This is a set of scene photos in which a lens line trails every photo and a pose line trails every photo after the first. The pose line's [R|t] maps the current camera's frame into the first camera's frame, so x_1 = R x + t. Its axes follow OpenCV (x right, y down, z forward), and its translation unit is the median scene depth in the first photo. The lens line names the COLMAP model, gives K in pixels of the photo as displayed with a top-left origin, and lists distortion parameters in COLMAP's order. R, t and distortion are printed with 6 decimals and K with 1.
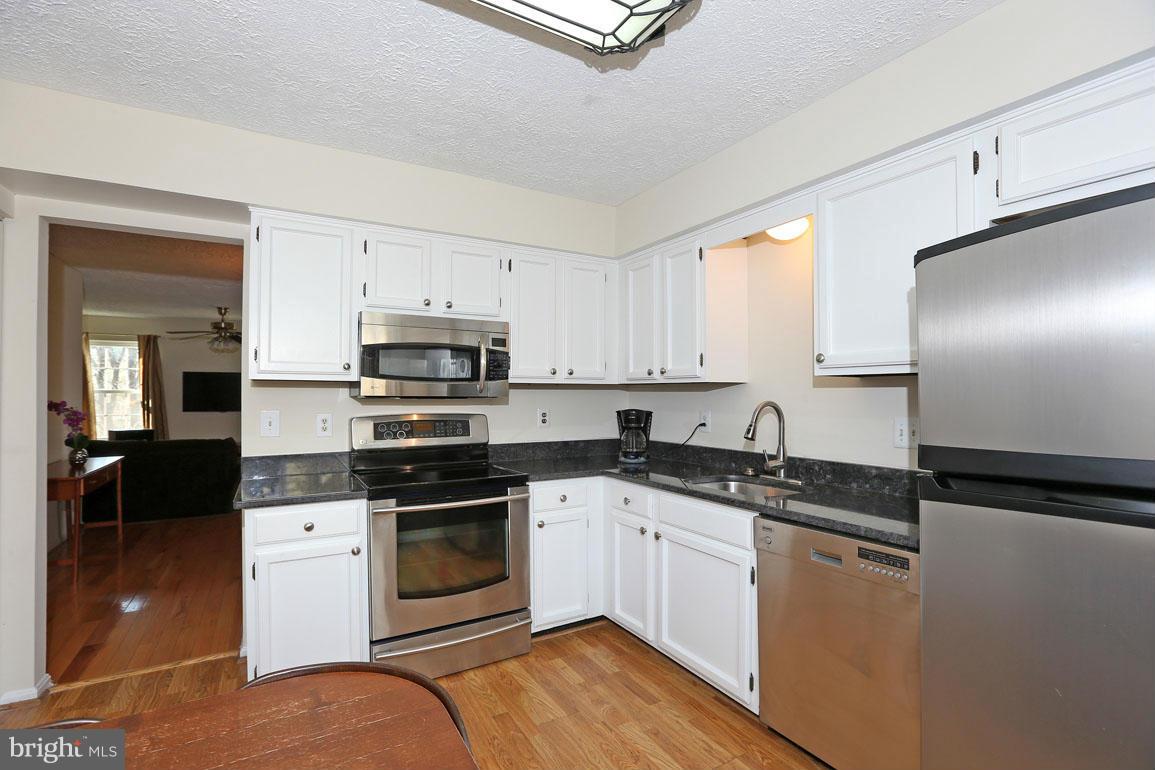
lens RADIAL K [[538.4, 0, 580.6], [0, 538.4, 389.7], [0, 0, 1]] dist [-0.013024, 0.000105]
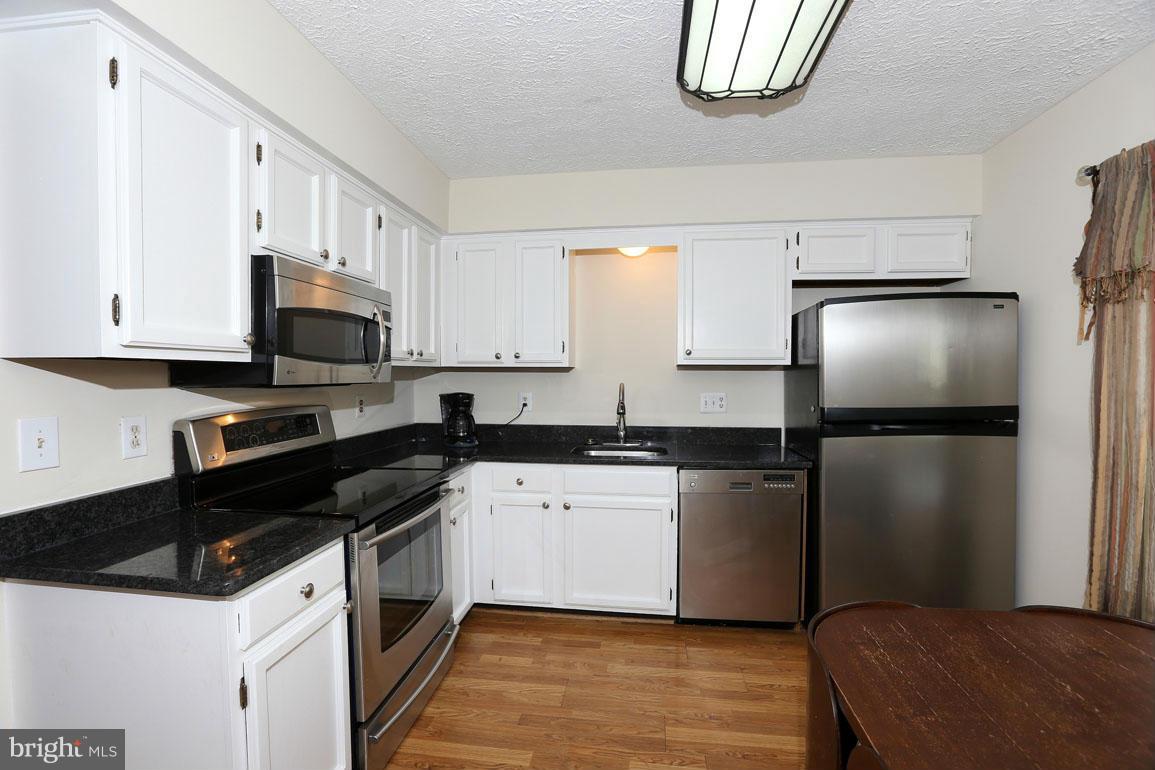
lens RADIAL K [[531.1, 0, 573.3], [0, 531.1, 388.3], [0, 0, 1]] dist [-0.057151, 0.024887]
pose [[0.613992, -0.025134, 0.788912, -0.692232], [-0.005923, 0.999318, 0.036448, -0.010089], [-0.789290, -0.027051, 0.613424, 0.324410]]
